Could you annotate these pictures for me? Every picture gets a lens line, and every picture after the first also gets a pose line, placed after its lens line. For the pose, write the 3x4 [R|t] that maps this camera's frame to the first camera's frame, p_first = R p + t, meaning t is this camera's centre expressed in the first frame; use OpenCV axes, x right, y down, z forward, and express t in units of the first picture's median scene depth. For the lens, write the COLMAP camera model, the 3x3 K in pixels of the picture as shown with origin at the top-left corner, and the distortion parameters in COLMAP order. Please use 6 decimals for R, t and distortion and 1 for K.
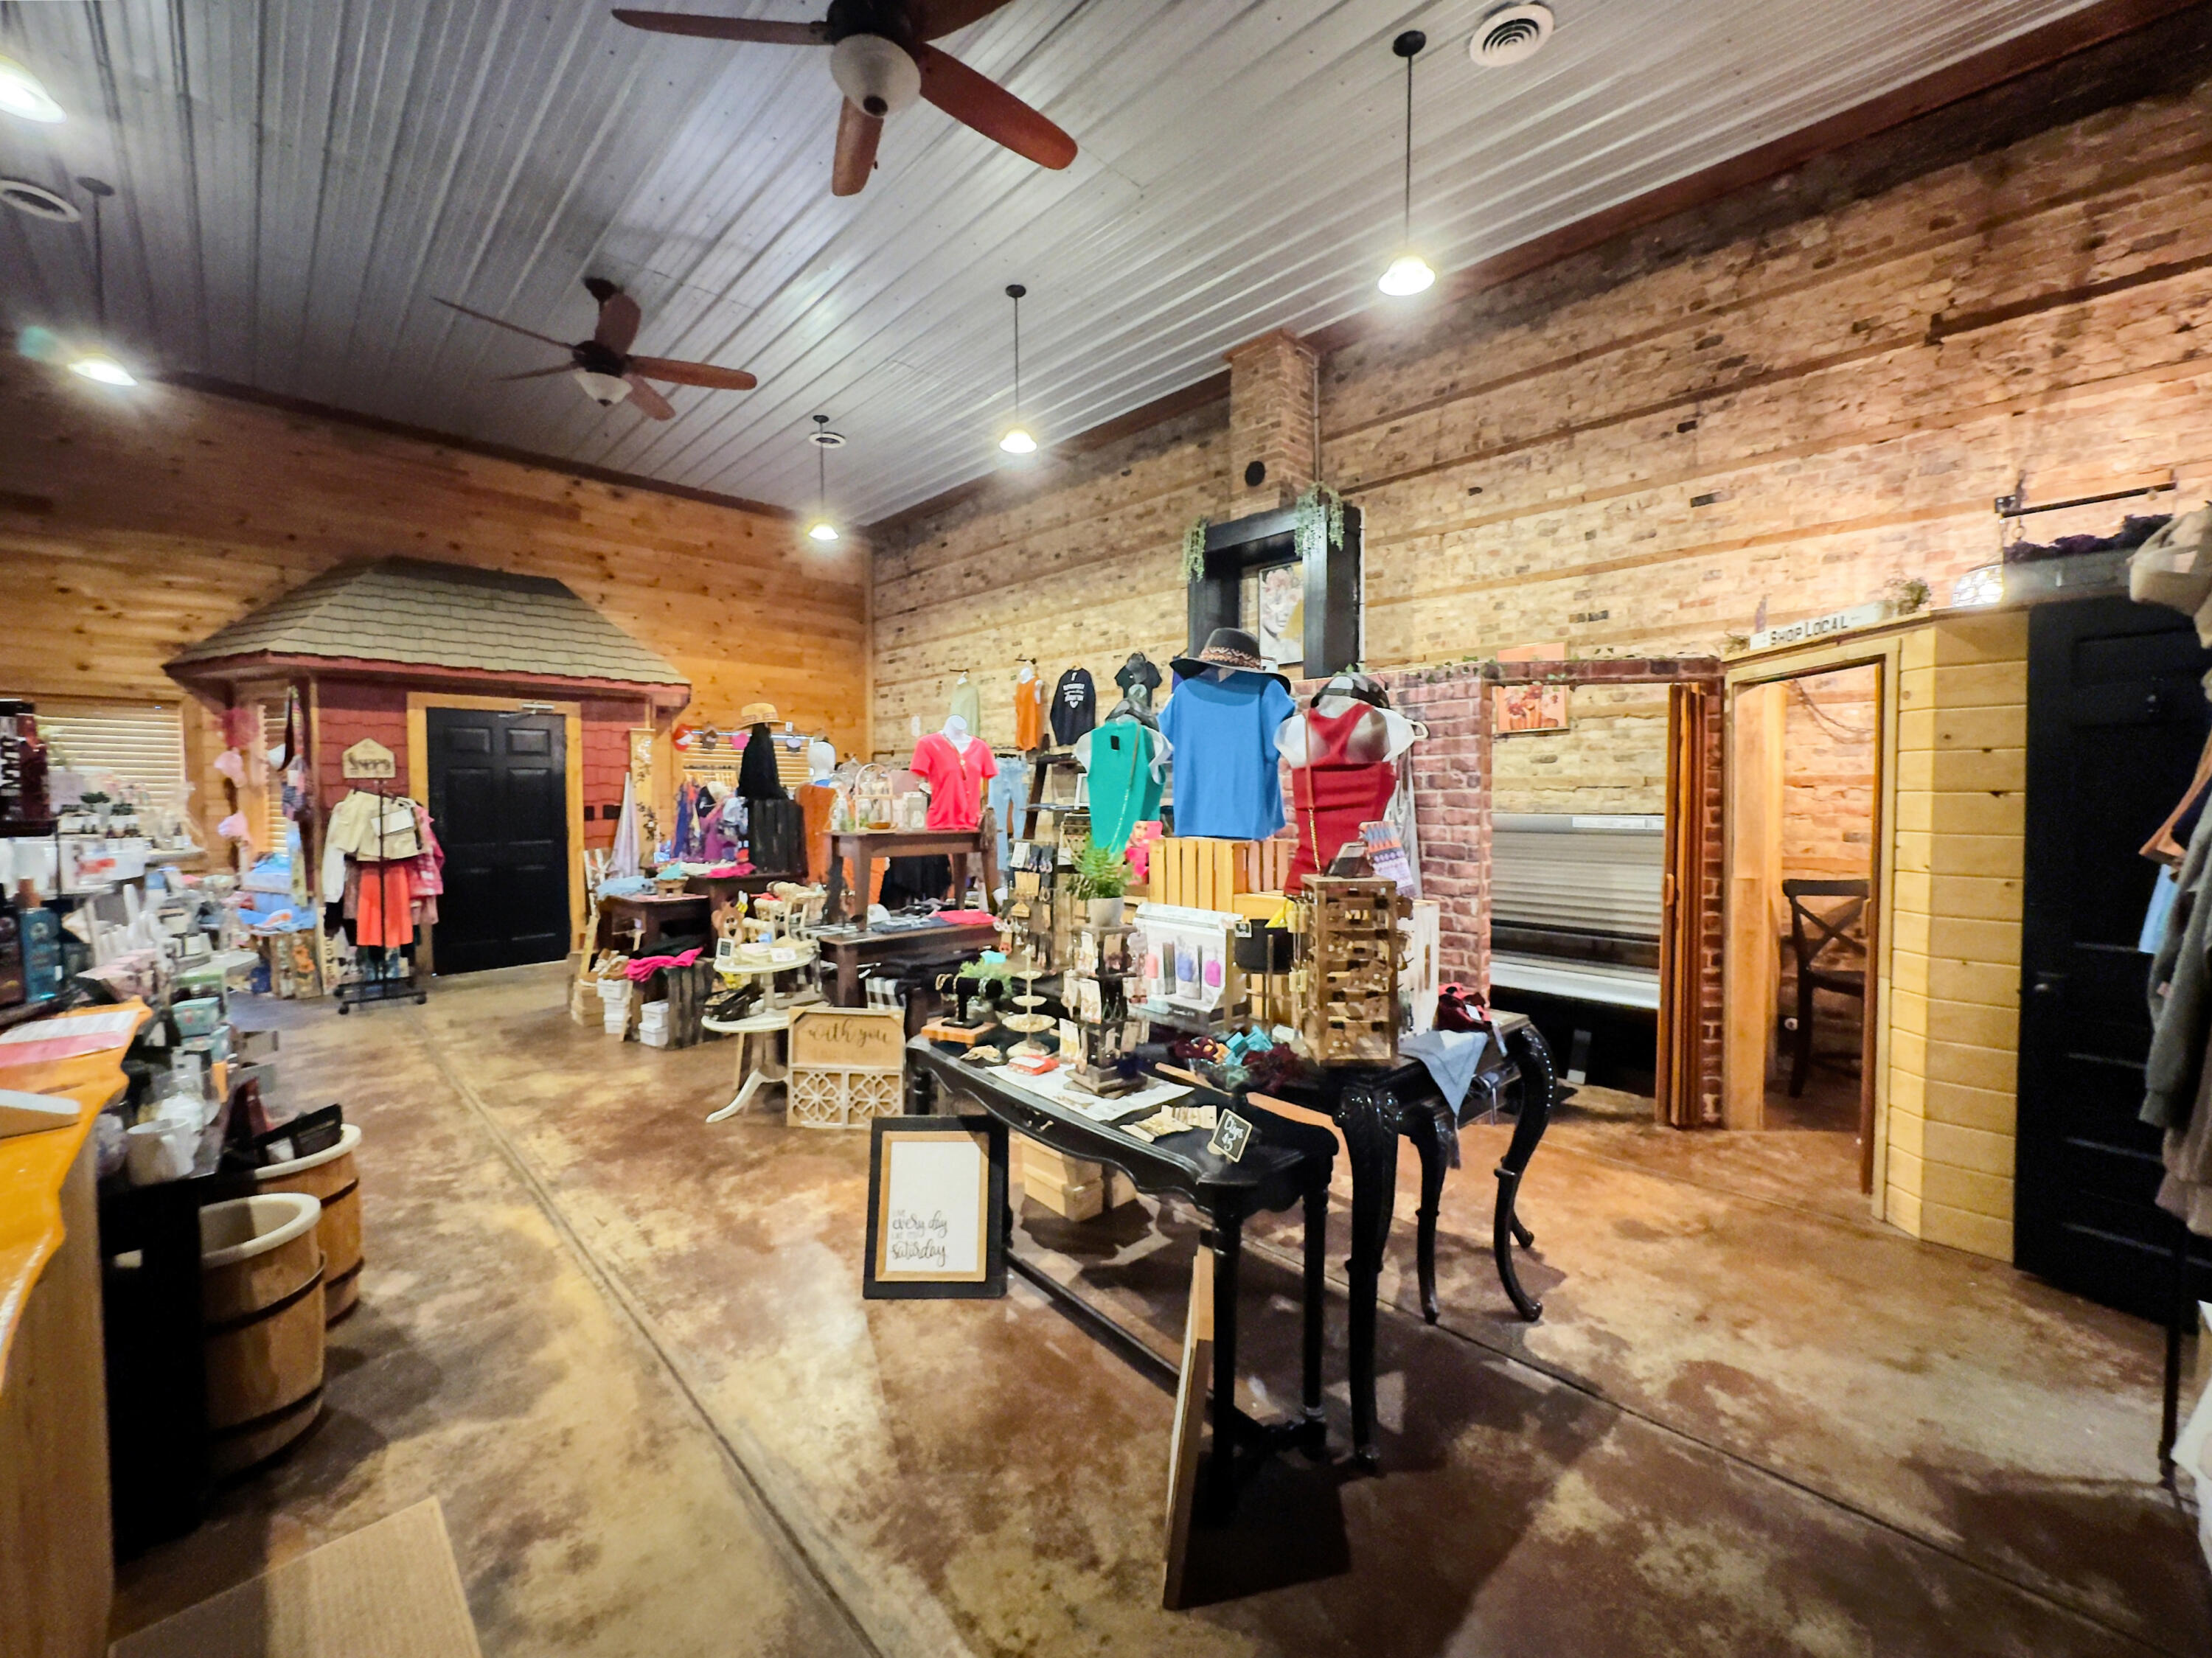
lens RADIAL K [[883.4, 0, 1108.4], [0, 883.4, 824.8], [0, 0, 1]] dist [-0.002350, 0.000512]
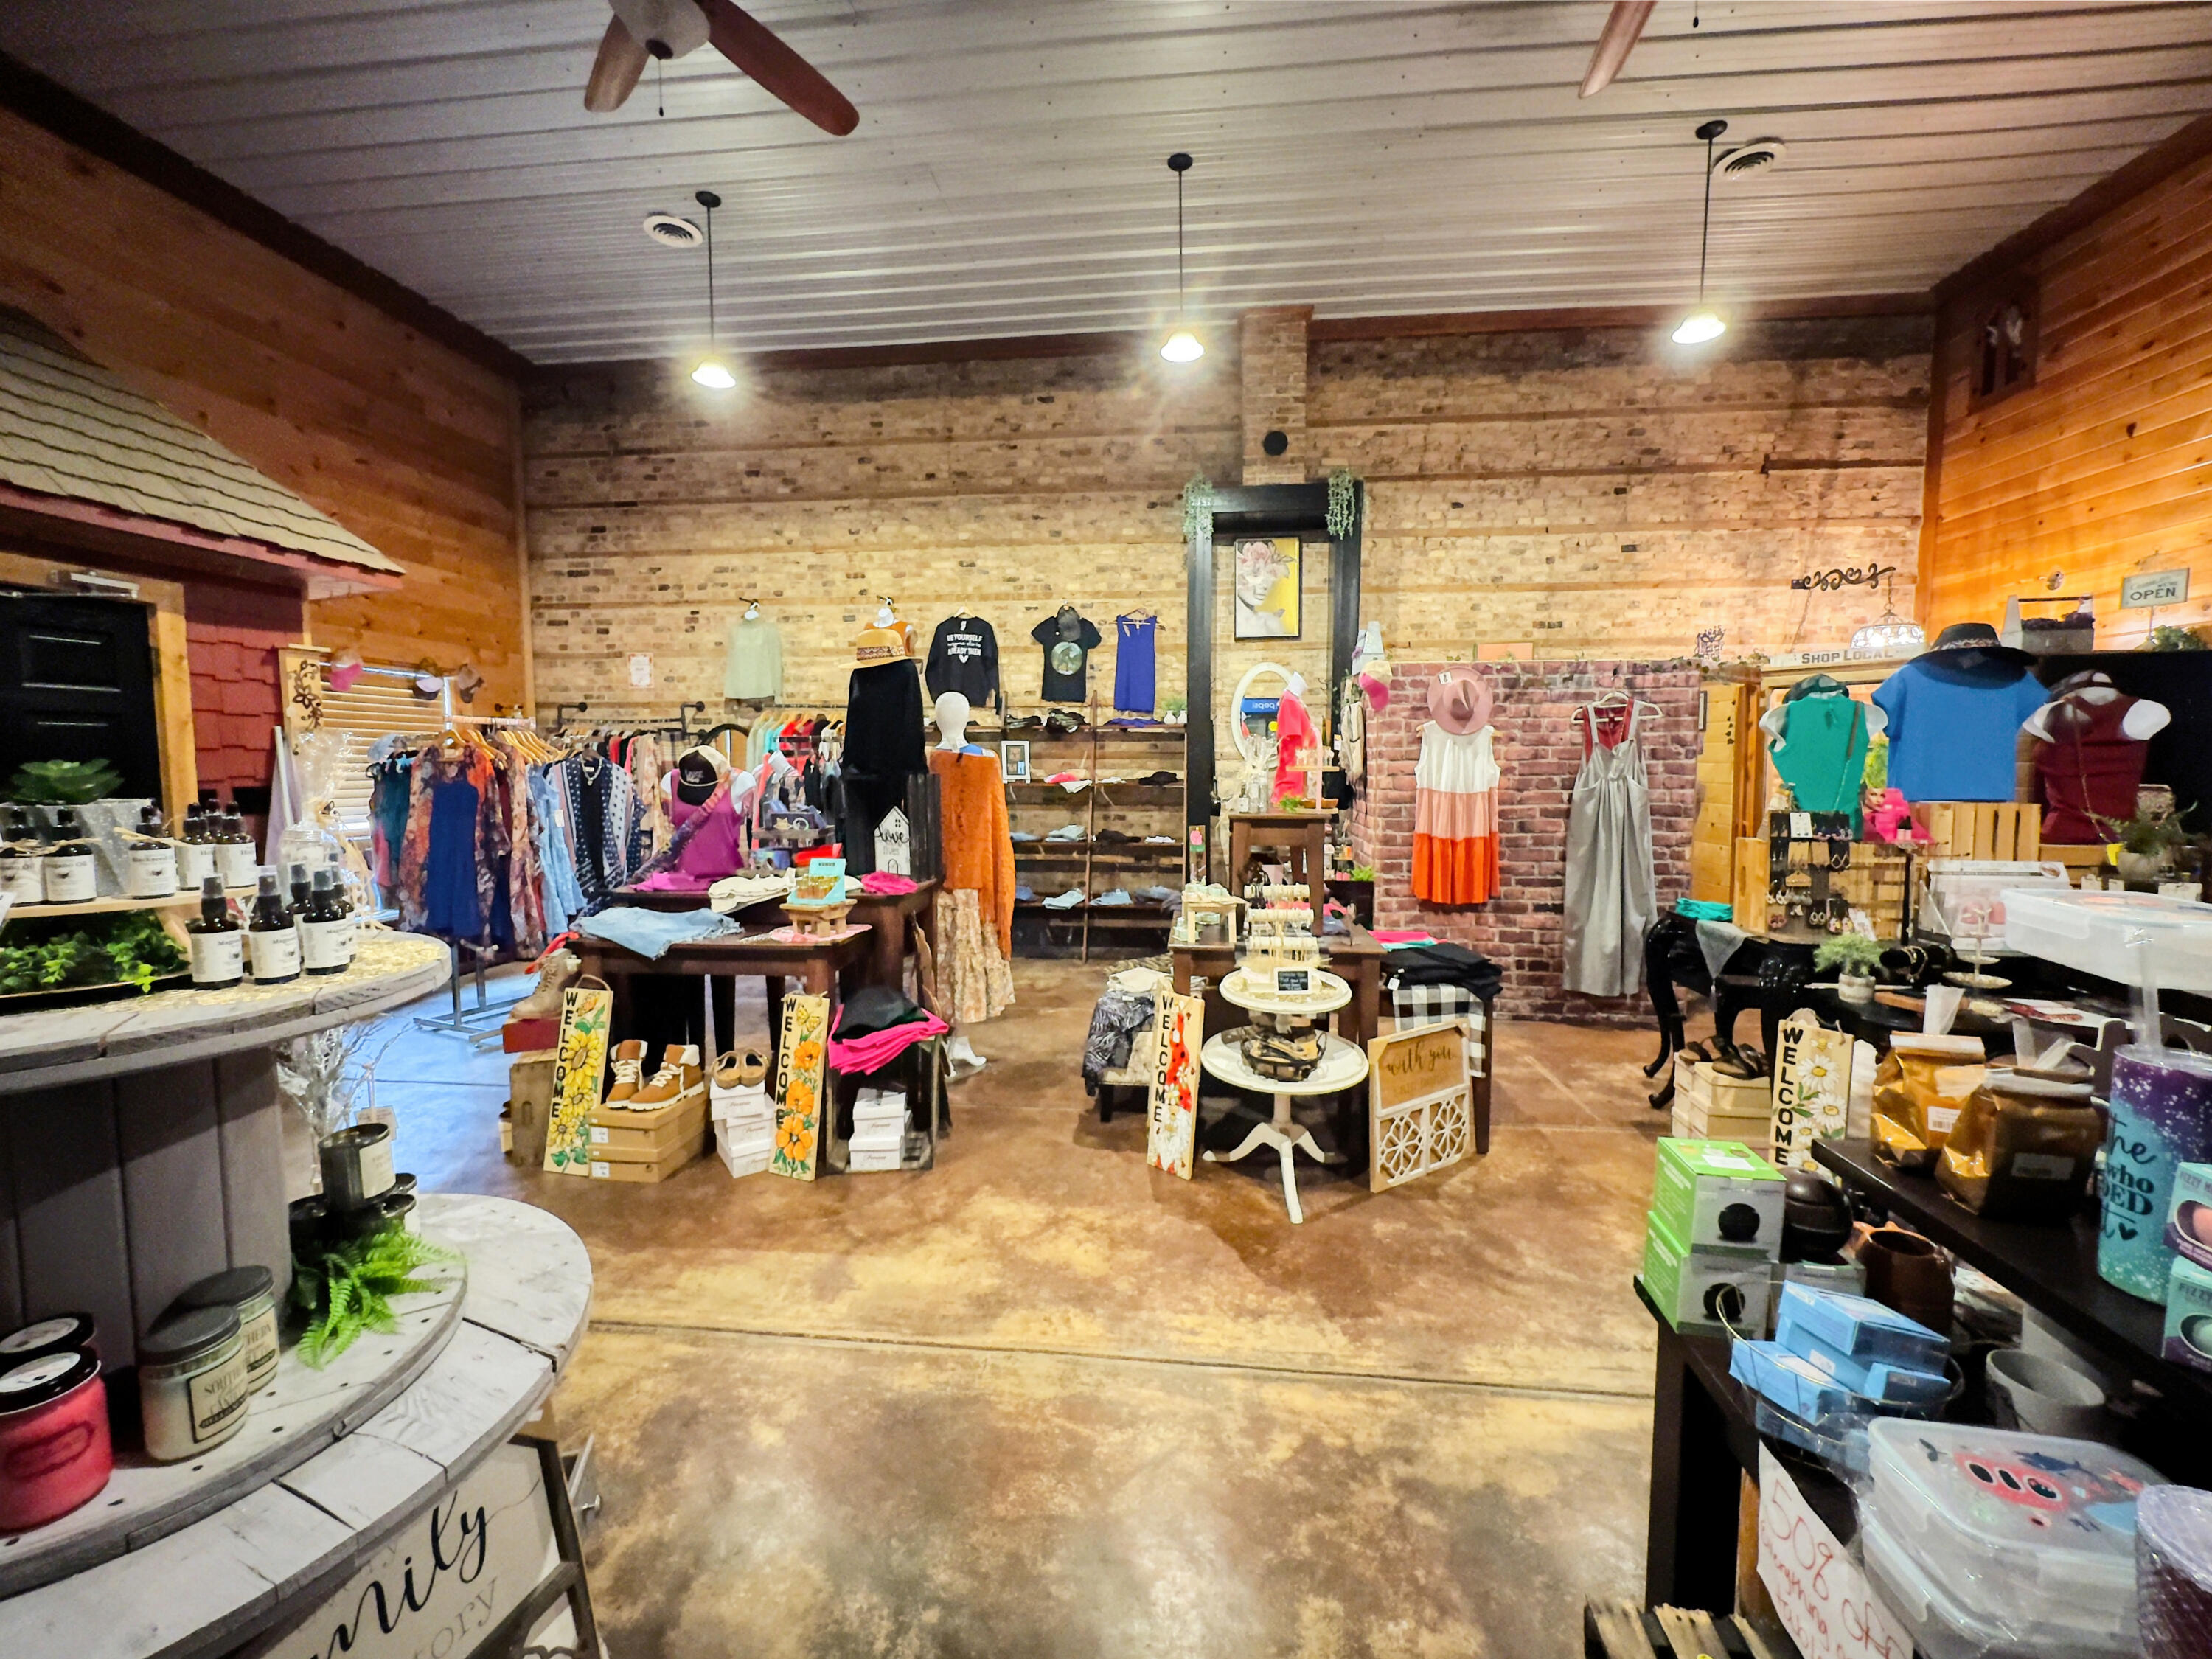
lens RADIAL K [[883.4, 0, 1108.4], [0, 883.4, 825.3], [0, 0, 1]] dist [-0.002350, 0.000512]
pose [[0.772037, -0.044753, 0.634000, -0.660040], [0.024254, 0.998866, 0.040973, -0.012348], [-0.635114, -0.016256, 0.772247, 0.357592]]
